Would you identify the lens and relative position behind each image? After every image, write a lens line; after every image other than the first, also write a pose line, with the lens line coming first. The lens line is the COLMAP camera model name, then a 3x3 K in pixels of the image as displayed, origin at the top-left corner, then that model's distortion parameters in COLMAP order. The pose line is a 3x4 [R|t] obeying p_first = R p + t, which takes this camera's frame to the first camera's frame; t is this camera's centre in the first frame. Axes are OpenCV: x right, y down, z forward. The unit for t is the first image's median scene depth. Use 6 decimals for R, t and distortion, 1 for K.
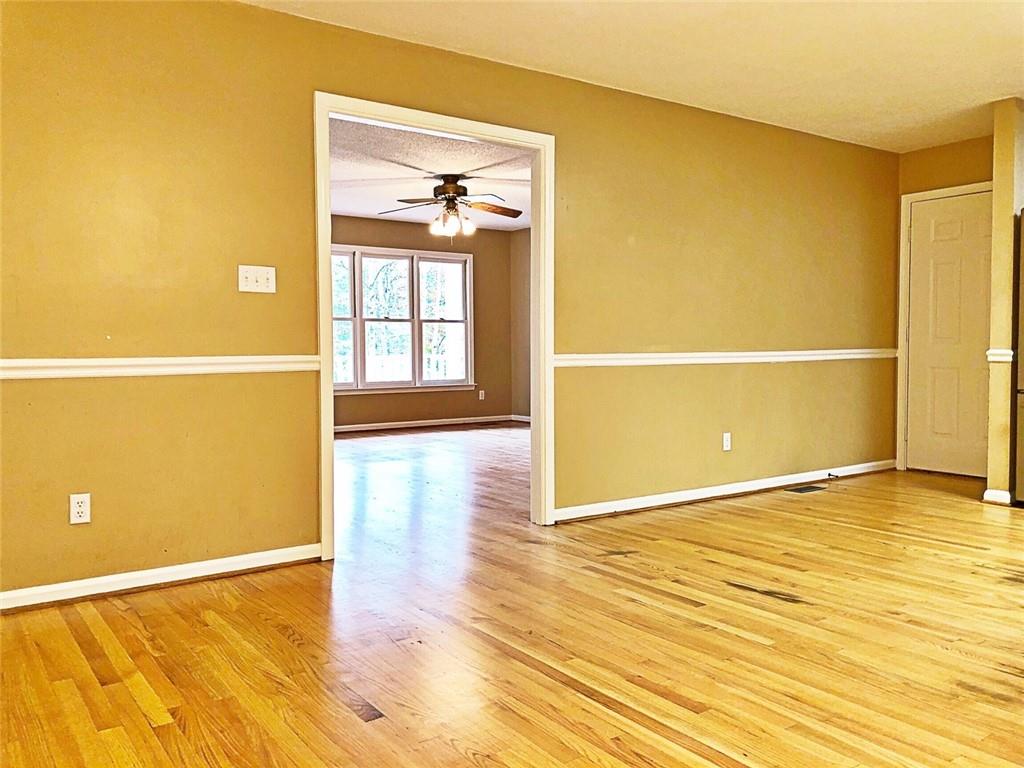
lens RADIAL K [[839.2, 0, 510.1], [0, 839.2, 374.7], [0, 0, 1]] dist [0.021427, -0.002340]
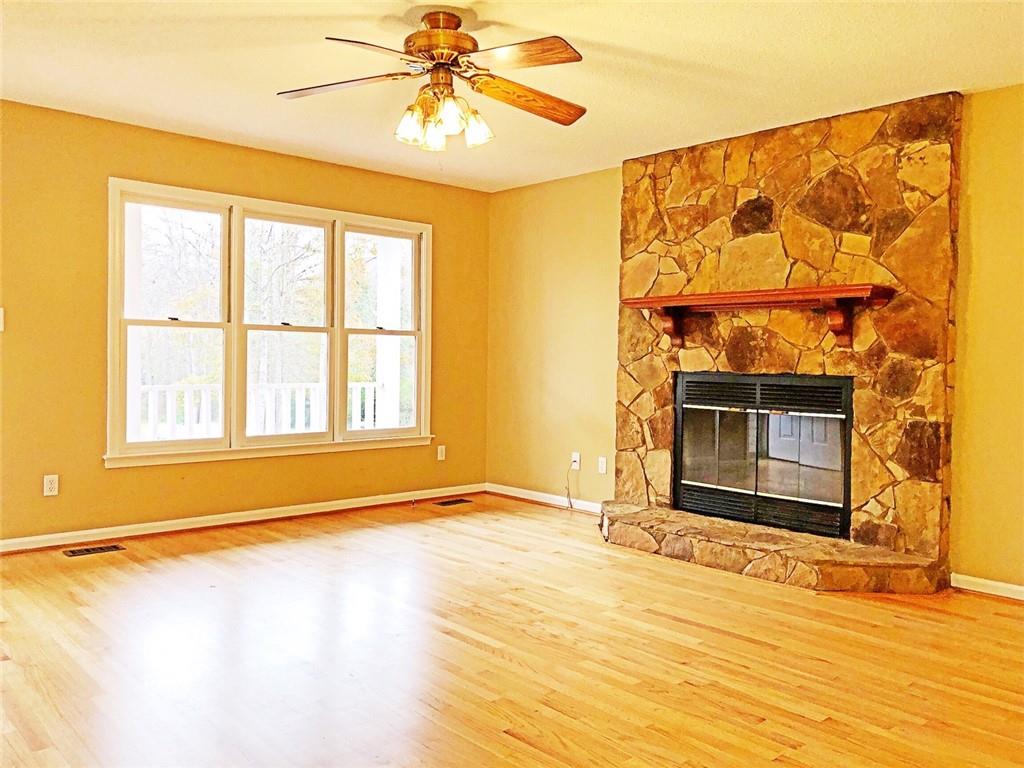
lens RADIAL K [[839.2, 0, 510.1], [0, 839.2, 374.7], [0, 0, 1]] dist [0.021427, -0.002340]
pose [[0.992419, 0.019004, 0.121425, -0.060618], [-0.017315, 0.999738, -0.014949, -0.025530], [-0.121677, 0.012733, 0.992488, 0.385133]]
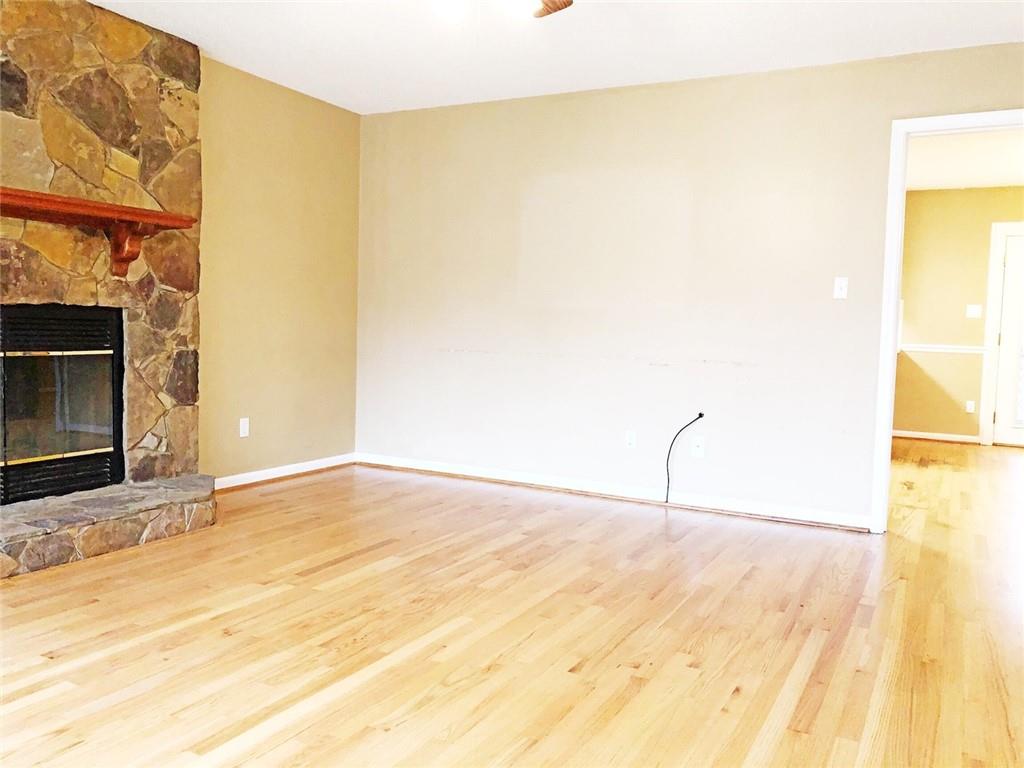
lens RADIAL K [[831.8, 0, 512.0], [0, 831.8, 384.0], [0, 0, 1]] dist [0.007798, -0.003406]
pose [[-0.453298, -0.070574, 0.888561, -0.259959], [0.005270, 0.996631, 0.081845, -0.029299], [-0.891343, 0.041783, -0.451399, 0.781952]]
